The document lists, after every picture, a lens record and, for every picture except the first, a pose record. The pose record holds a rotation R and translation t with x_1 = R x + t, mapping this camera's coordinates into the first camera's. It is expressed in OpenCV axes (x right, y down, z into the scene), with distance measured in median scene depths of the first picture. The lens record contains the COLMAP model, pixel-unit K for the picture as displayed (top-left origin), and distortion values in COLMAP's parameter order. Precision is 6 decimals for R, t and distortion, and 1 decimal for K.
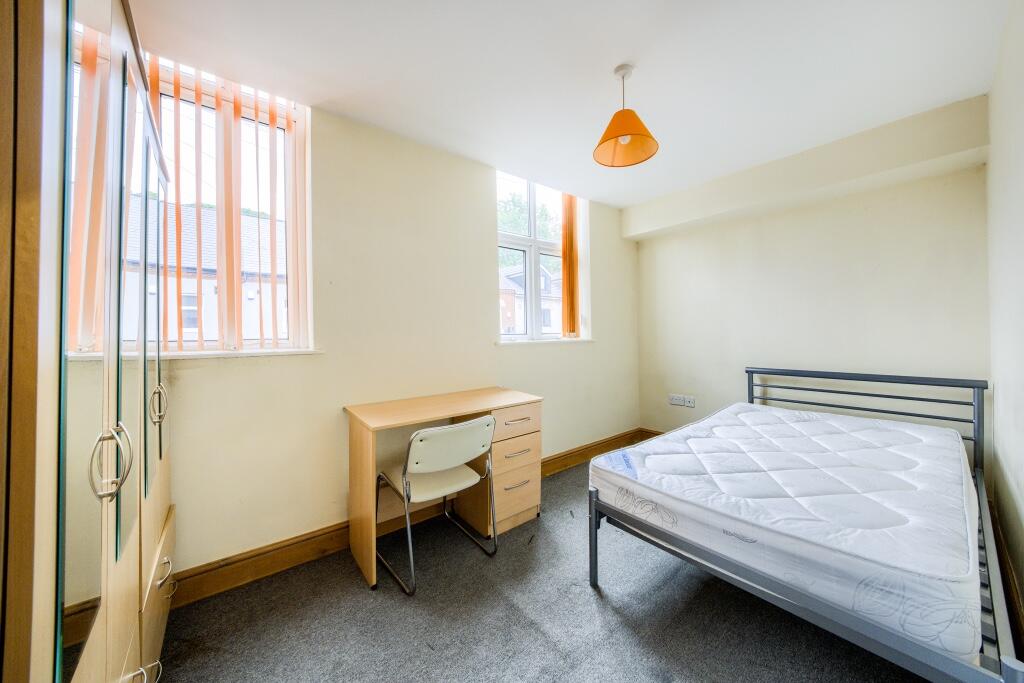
lens RADIAL K [[351.2, 0, 509.1], [0, 351.2, 338.1], [0, 0, 1]] dist [-0.015081, 0.000894]
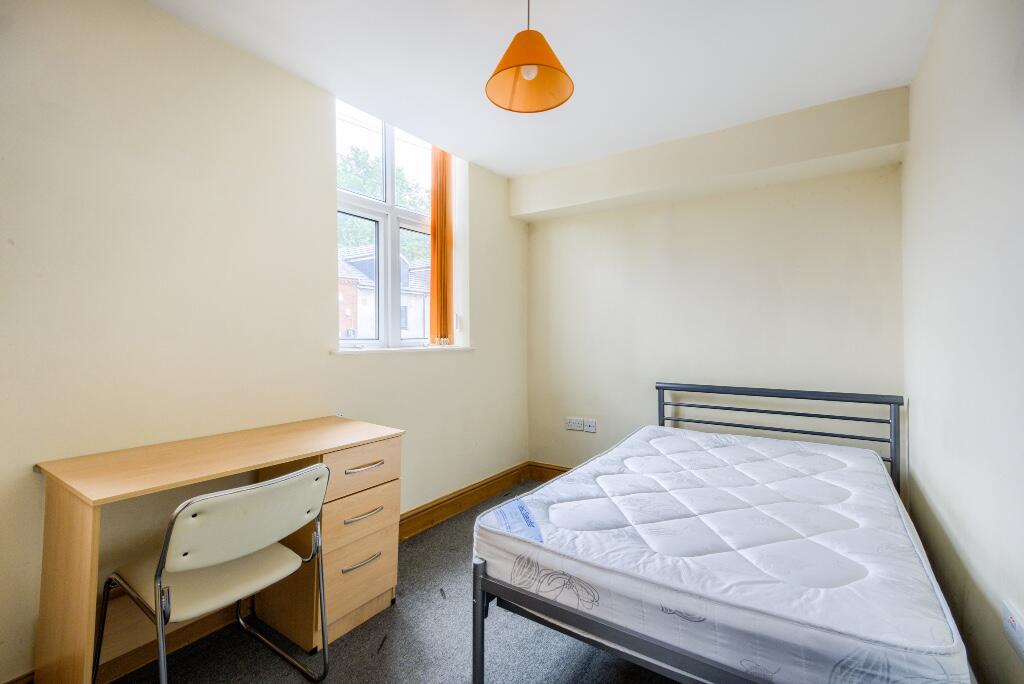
lens RADIAL K [[452.2, 0, 510.1], [0, 452.2, 339.1], [0, 0, 1]] dist [0.021373, 0.000272]
pose [[0.942284, 0.014413, 0.334503, -0.011933], [-0.009818, 0.999833, -0.015426, -0.000084], [-0.334670, 0.011251, 0.942268, 0.104143]]
